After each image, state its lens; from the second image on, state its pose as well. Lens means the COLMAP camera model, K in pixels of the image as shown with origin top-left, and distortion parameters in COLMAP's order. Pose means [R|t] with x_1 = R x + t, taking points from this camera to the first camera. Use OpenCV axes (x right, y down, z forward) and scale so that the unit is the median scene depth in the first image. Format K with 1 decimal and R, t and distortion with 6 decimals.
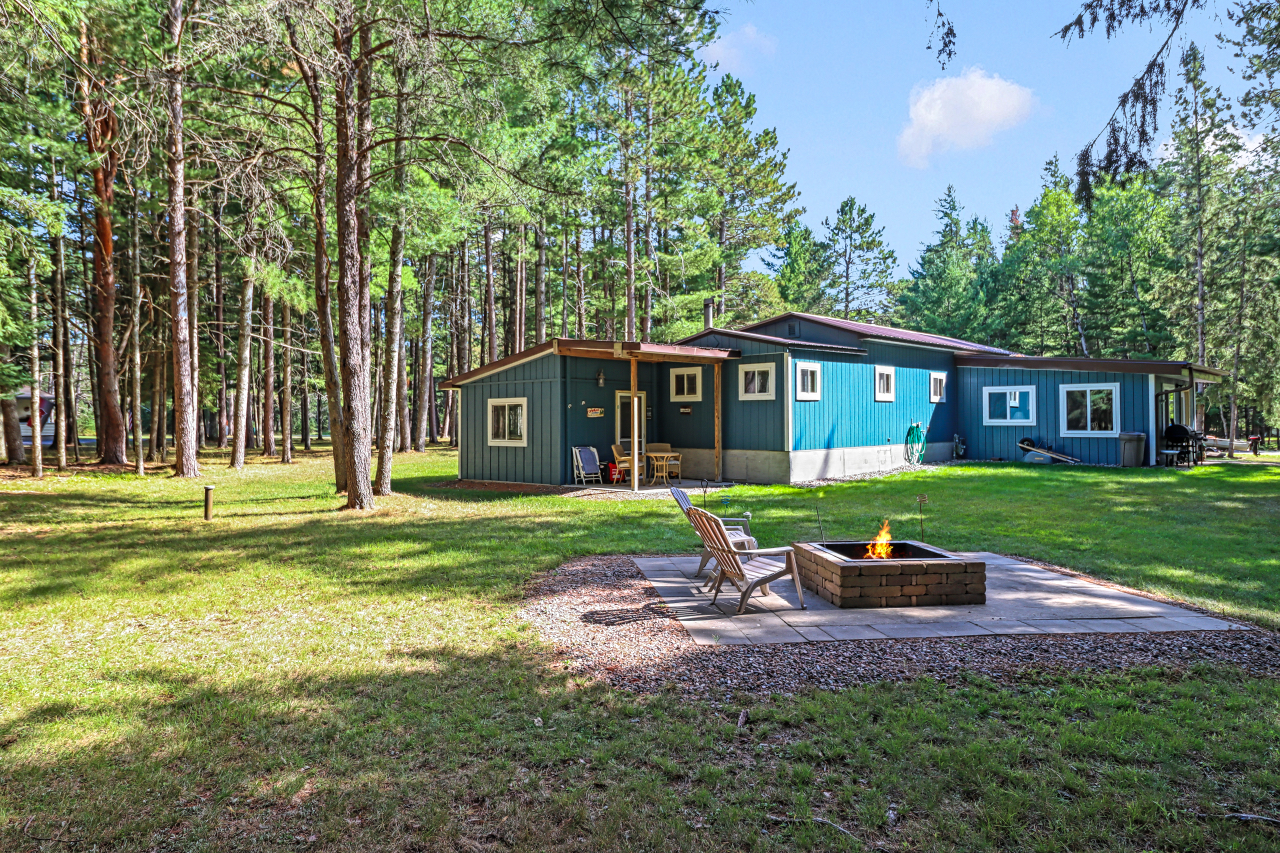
lens RADIAL K [[828.4, 0, 640.0], [0, 828.4, 426.5], [0, 0, 1]] dist [0.047246, -0.001260]
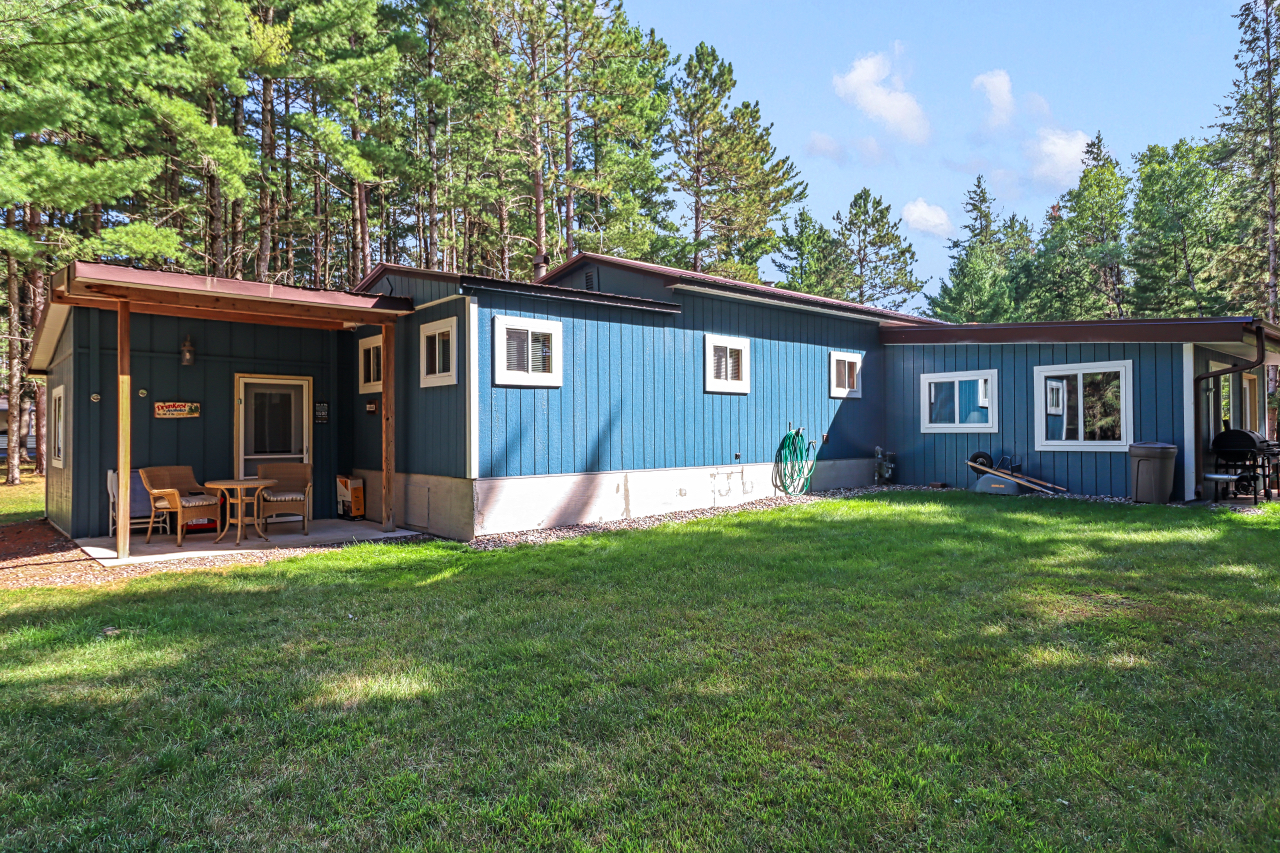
lens RADIAL K [[752.8, 0, 639.3], [0, 752.8, 443.2], [0, 0, 1]] dist [0.016319, 0.000102]
pose [[0.994487, -0.000787, -0.104852, 0.256743], [0.001397, 0.999983, 0.005743, 0.003021], [0.104846, -0.005858, 0.994471, 0.394915]]
